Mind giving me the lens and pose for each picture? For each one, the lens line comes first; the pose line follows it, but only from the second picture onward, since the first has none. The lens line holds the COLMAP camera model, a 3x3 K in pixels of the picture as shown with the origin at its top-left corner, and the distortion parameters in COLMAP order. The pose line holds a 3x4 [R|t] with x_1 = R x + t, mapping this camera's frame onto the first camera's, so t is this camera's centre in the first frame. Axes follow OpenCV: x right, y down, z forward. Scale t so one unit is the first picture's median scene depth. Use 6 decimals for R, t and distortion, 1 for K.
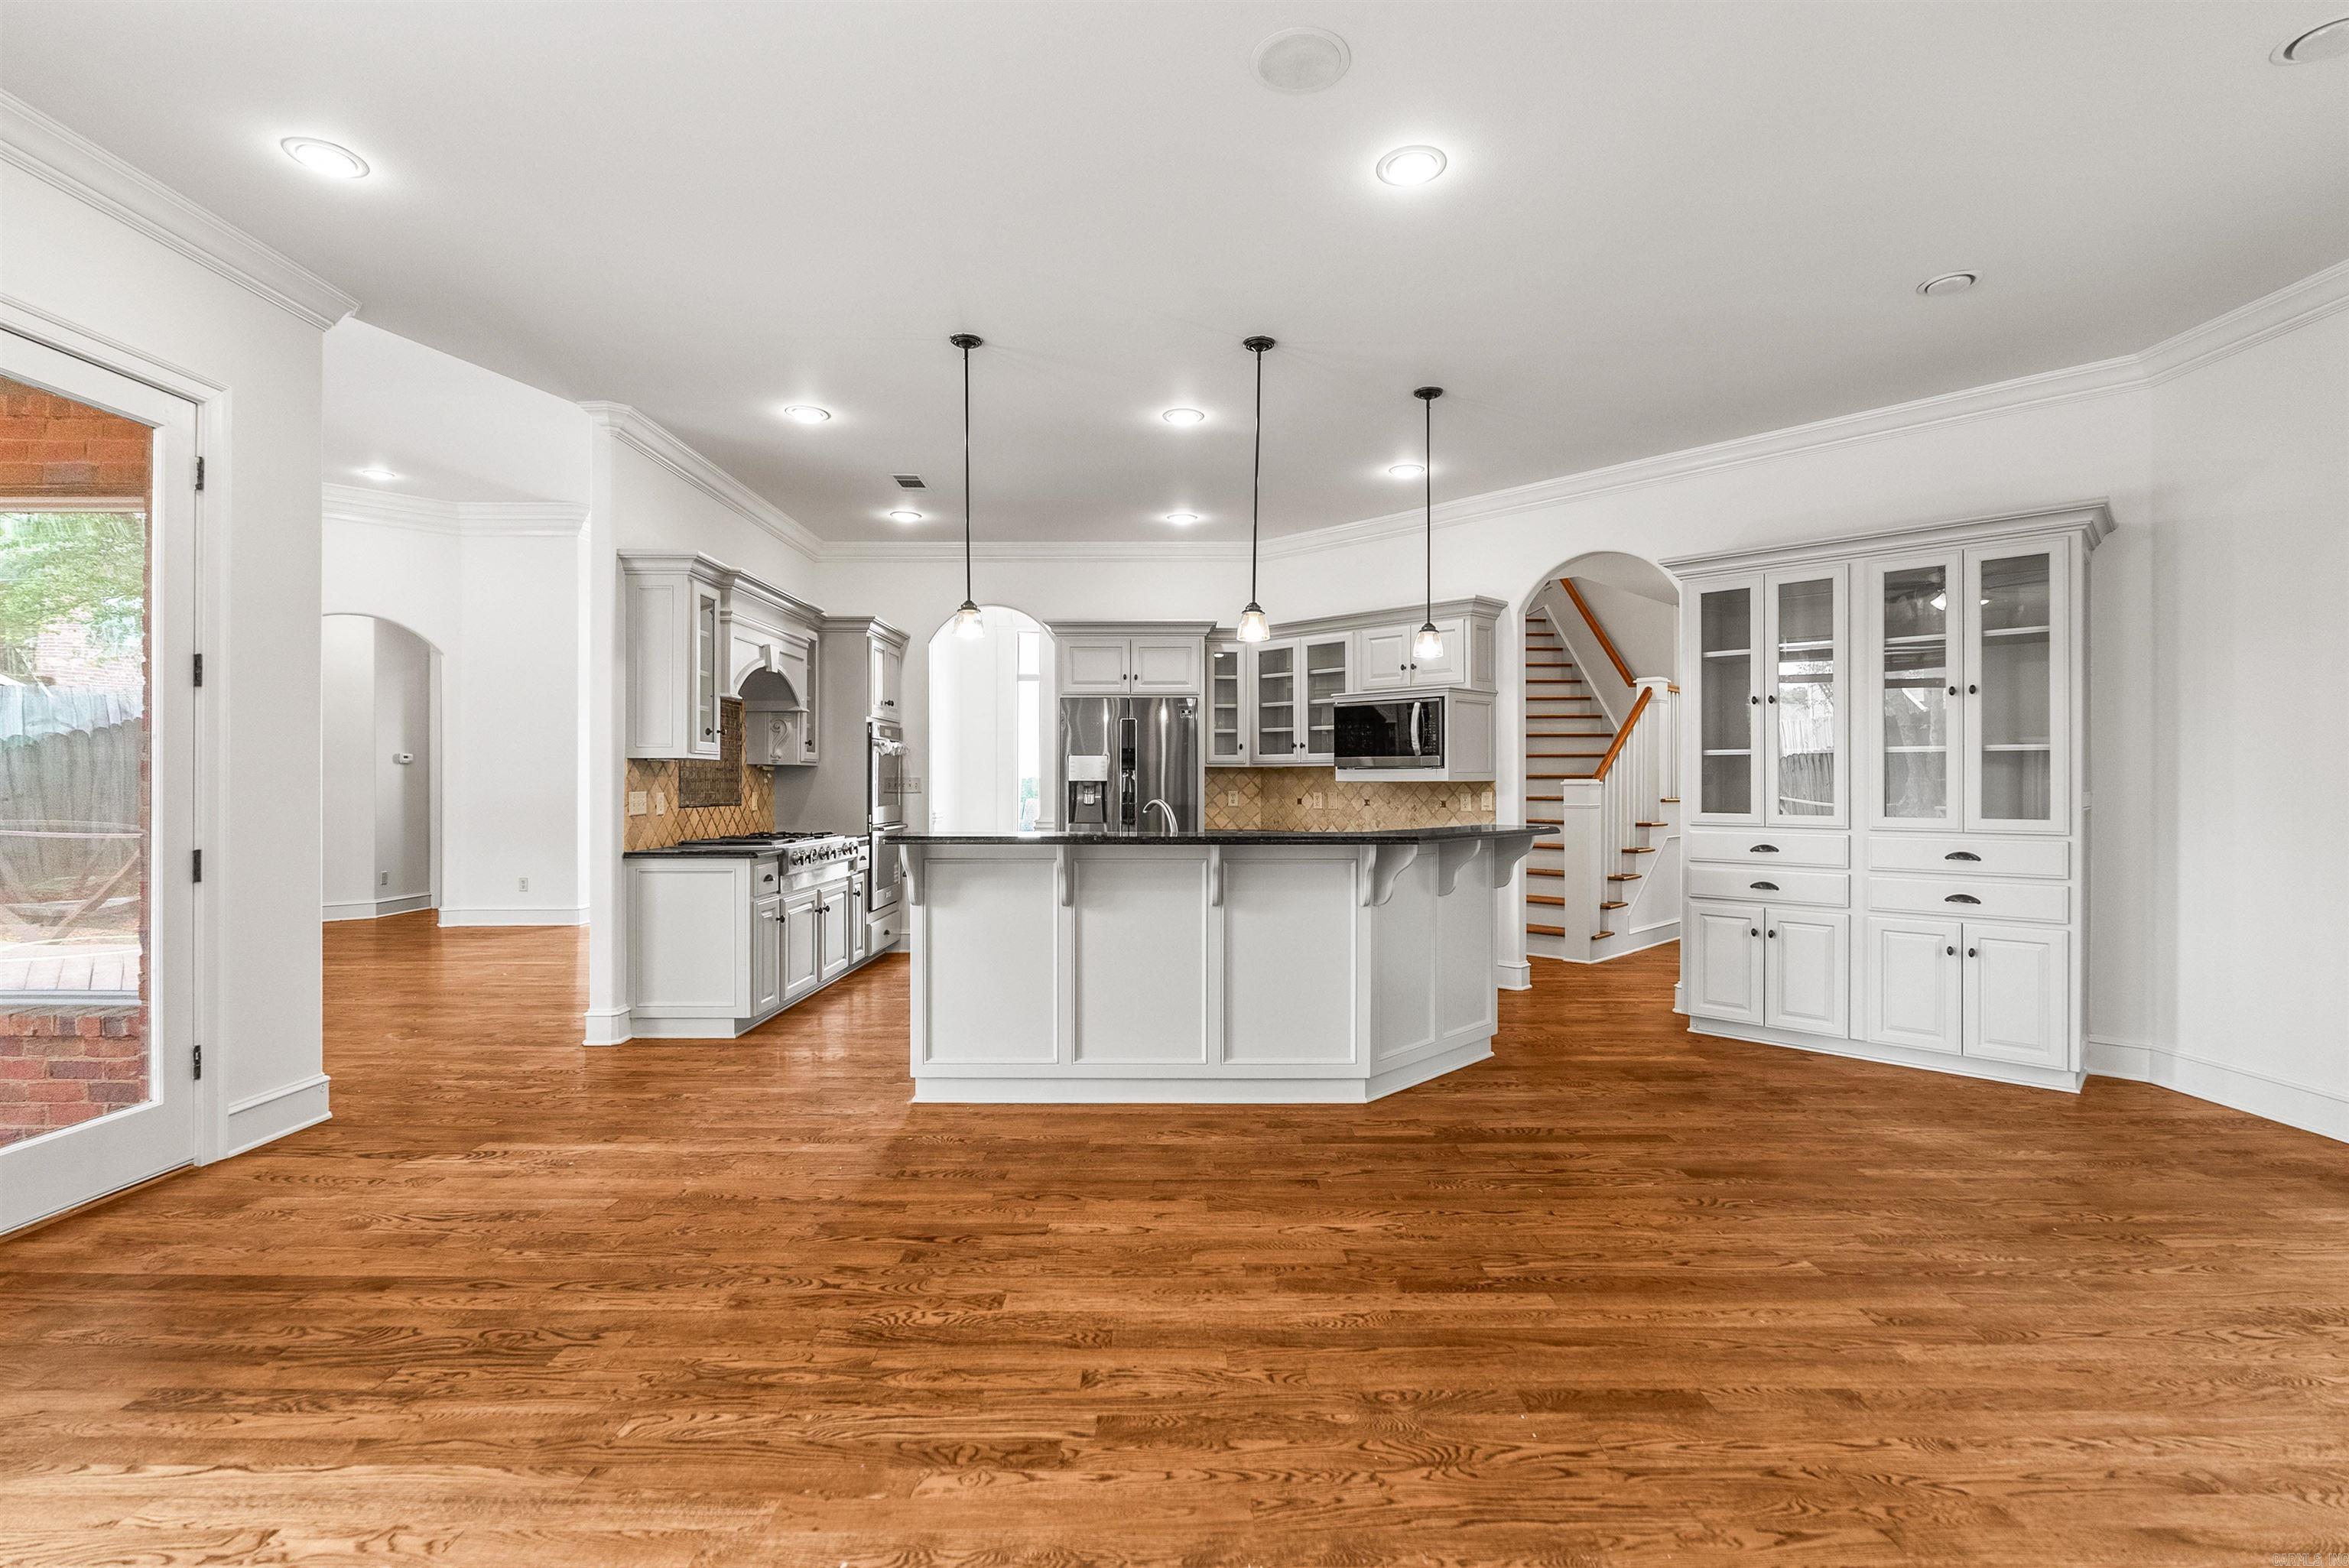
lens RADIAL K [[1052.6, 0, 1181.8], [0, 1052.6, 779.7], [0, 0, 1]] dist [-0.010377, 0.000497]
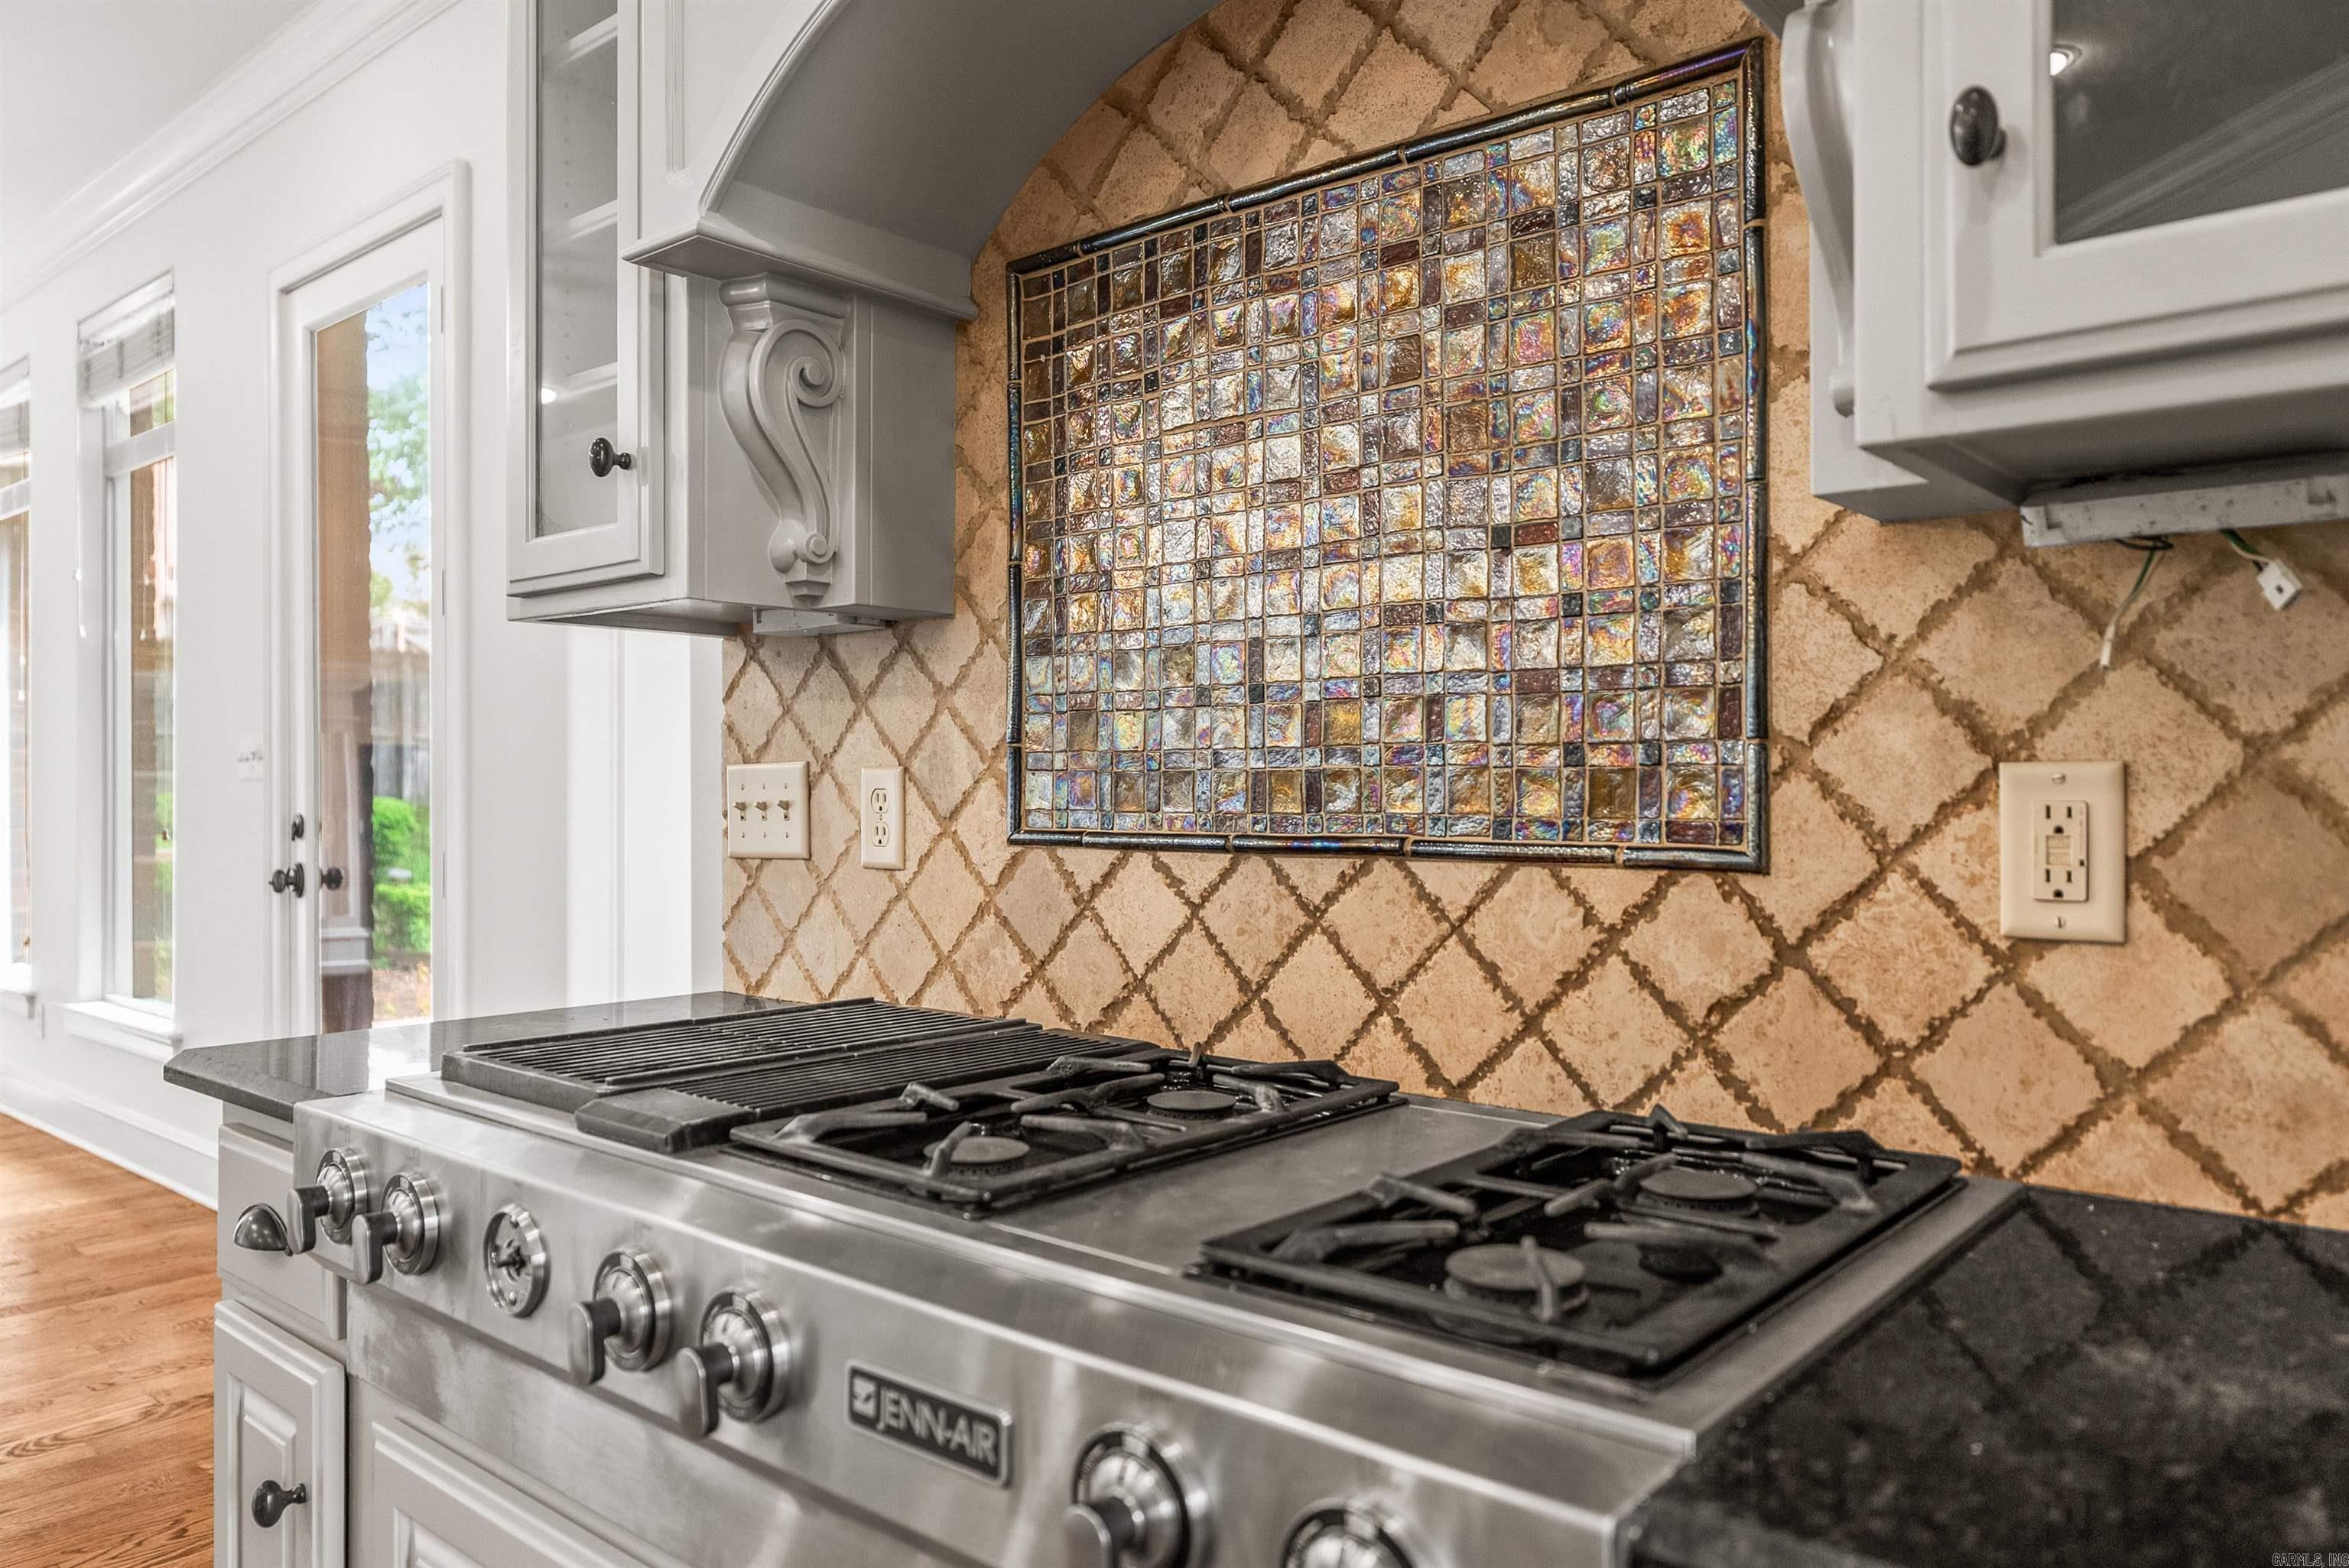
lens RADIAL K [[1624.0, 0, 1174.3], [0, 1624.0, 784.6], [0, 0, 1]] dist [0.001278, 0.000414]
pose [[-0.658465, -0.002740, -0.752607, -0.429127], [0.001947, 0.999984, -0.005345, 0.027791], [0.752609, -0.004985, -0.658449, 1.991510]]
